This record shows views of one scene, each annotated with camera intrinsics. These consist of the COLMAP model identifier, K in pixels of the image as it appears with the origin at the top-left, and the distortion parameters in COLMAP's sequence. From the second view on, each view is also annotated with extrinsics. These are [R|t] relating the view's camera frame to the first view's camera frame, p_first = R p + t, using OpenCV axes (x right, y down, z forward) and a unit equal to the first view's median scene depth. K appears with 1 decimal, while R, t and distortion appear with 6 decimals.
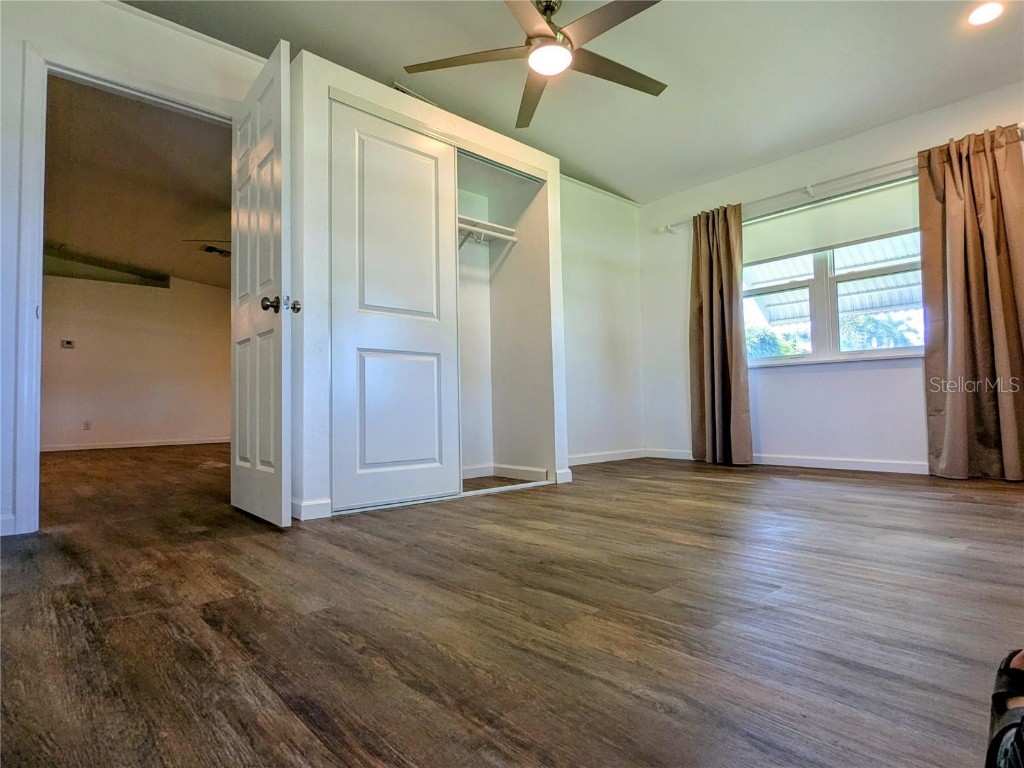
lens RADIAL K [[562.6, 0, 512.0], [0, 562.6, 384.0], [0, 0, 1]] dist [0.002676, 0.000624]
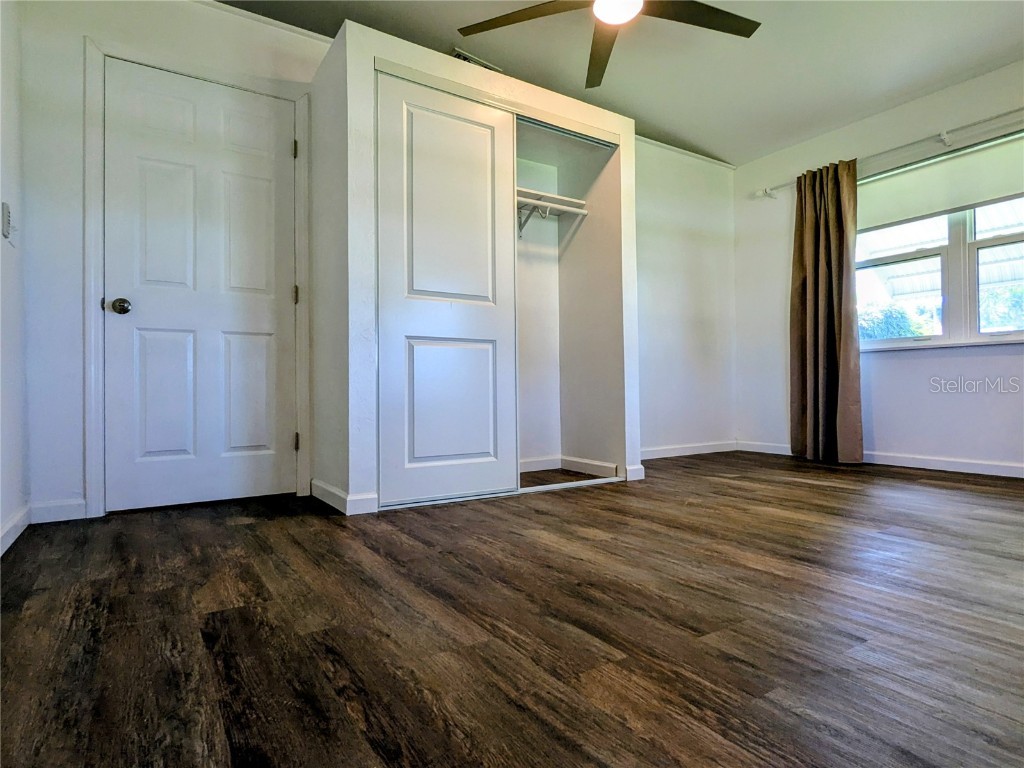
lens RADIAL K [[578.4, 0, 512.0], [0, 578.4, 384.0], [0, 0, 1]] dist [0.001596, 0.002332]
pose [[0.986892, 0.007478, -0.161209, 0.060413], [-0.001431, 0.999292, 0.037595, -0.019747], [0.161376, -0.036871, 0.986204, 0.063999]]
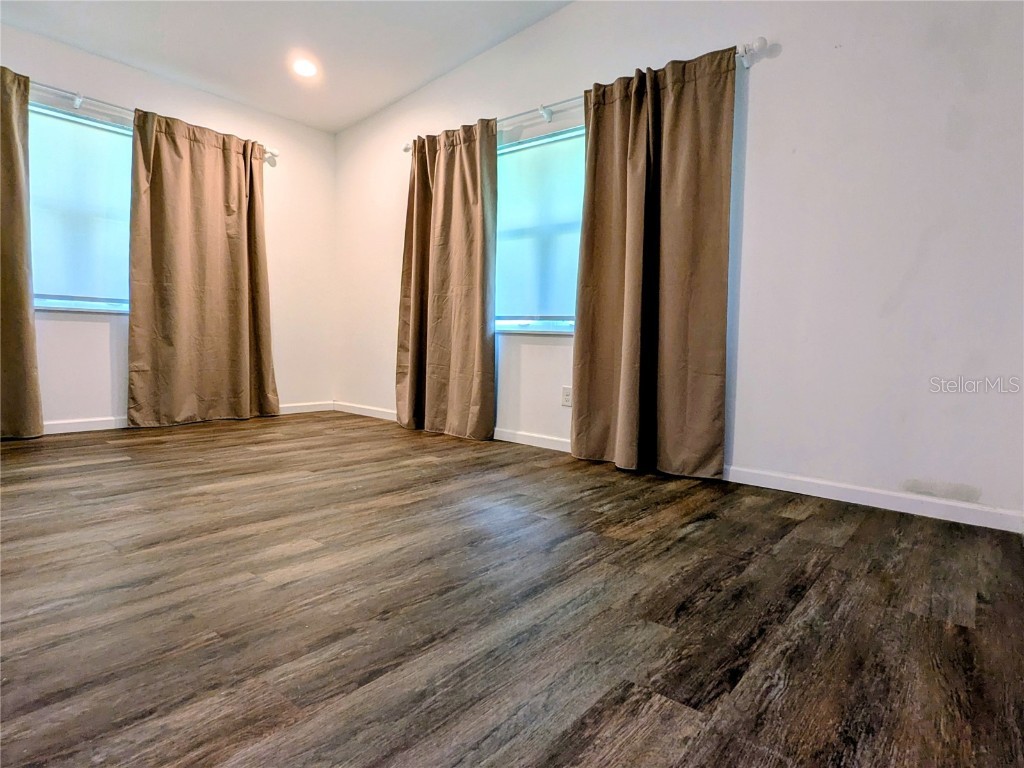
lens RADIAL K [[562.6, 0, 512.0], [0, 562.6, 384.0], [0, 0, 1]] dist [0.002676, 0.000624]
pose [[-0.139081, -0.060588, 0.988426, -0.630346], [-0.070940, 0.996172, 0.051081, -0.026820], [-0.987737, -0.063015, -0.142847, 0.711376]]
